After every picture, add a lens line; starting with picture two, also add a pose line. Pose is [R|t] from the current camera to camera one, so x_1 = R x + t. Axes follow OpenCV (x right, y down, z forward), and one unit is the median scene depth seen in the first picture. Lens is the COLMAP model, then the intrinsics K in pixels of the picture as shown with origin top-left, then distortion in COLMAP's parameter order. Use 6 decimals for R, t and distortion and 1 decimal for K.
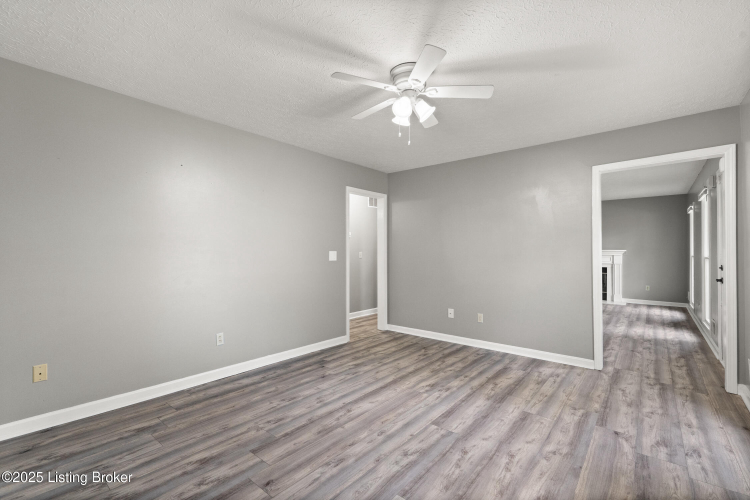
lens RADIAL K [[336.1, 0, 376.1], [0, 336.1, 246.8], [0, 0, 1]] dist [0.000662, 0.000379]
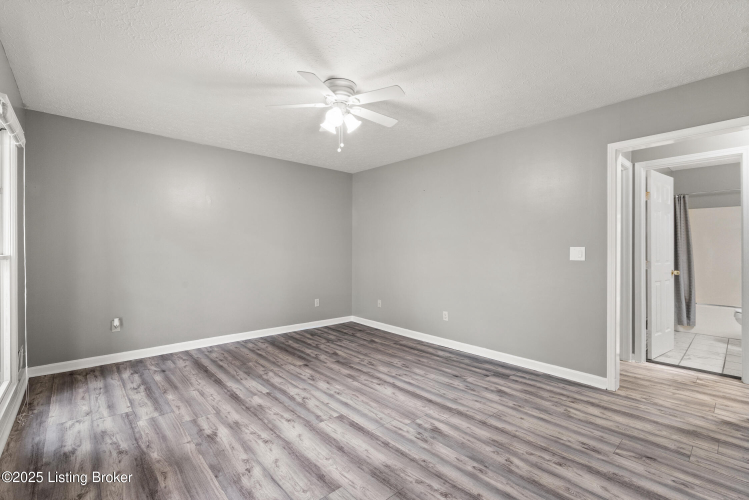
lens RADIAL K [[335.6, 0, 375.6], [0, 335.6, 246.8], [0, 0, 1]] dist [0.000662, 0.000379]
pose [[-0.149632, -0.011423, -0.988676, 0.949591], [0.014287, 0.999804, -0.013714, 0.020824], [0.988639, -0.016177, -0.149440, 1.022463]]
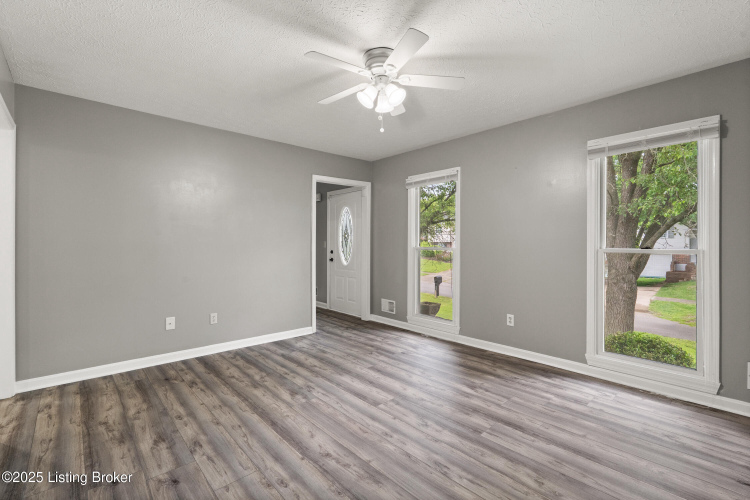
lens RADIAL K [[336.1, 0, 376.1], [0, 336.1, 246.8], [0, 0, 1]] dist [0.000662, 0.000379]
pose [[0.139984, -0.012371, 0.990076, -0.696112], [-0.017418, 0.999736, 0.014954, 0.012713], [-0.990001, -0.019338, 0.139732, 0.696782]]
